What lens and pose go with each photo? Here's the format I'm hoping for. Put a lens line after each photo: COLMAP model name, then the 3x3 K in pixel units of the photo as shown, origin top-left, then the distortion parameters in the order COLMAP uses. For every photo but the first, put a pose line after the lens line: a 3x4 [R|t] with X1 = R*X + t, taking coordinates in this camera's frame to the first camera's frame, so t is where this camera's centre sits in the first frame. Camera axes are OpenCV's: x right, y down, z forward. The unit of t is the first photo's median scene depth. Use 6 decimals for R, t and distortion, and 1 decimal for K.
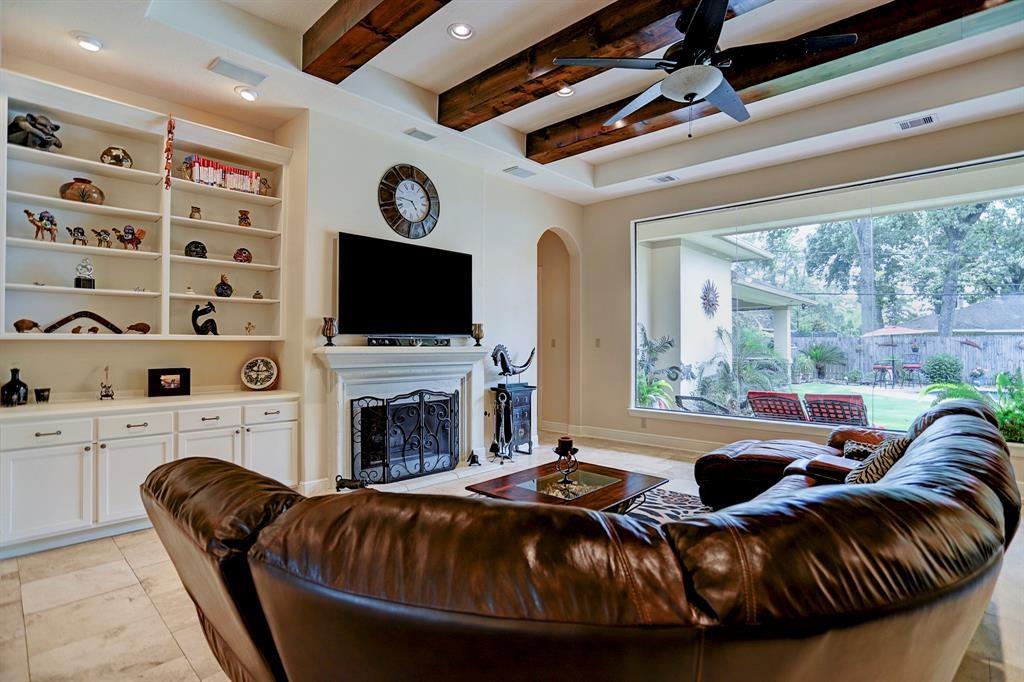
lens RADIAL K [[533.0, 0, 512.0], [0, 533.0, 341.0], [0, 0, 1]] dist [0.002272, 0.000854]
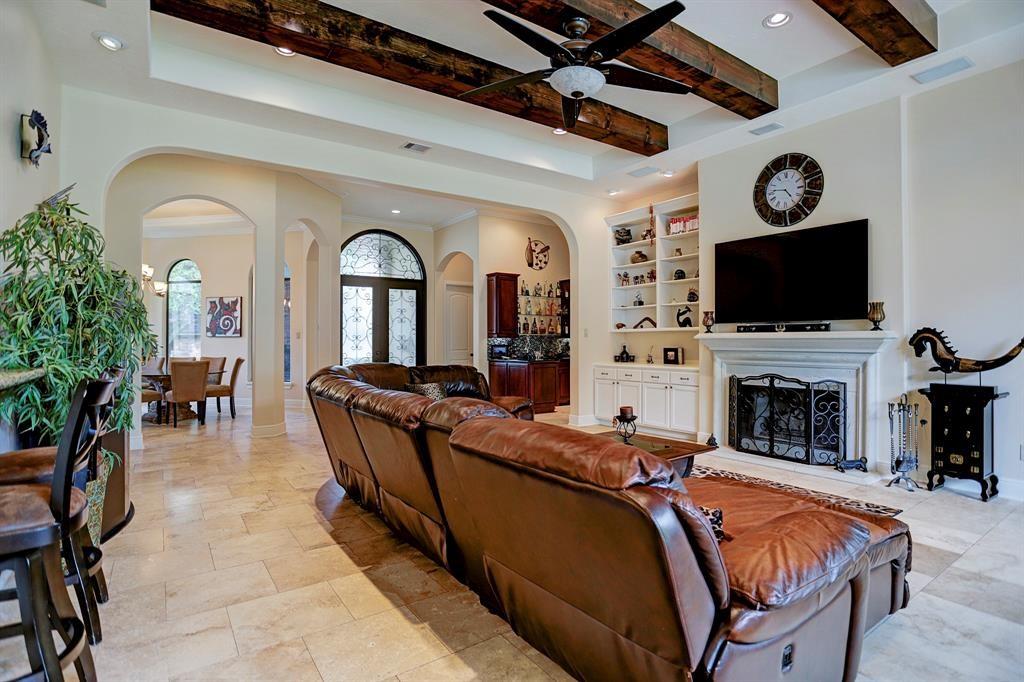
lens RADIAL K [[497.6, 0, 512.0], [0, 497.6, 341.0], [0, 0, 1]] dist [-0.001238, -0.000112]
pose [[-0.175137, -0.000320, -0.984544, 0.878989], [0.010959, 0.999937, -0.002274, 0.024110], [0.984483, -0.011188, -0.175123, 0.680301]]
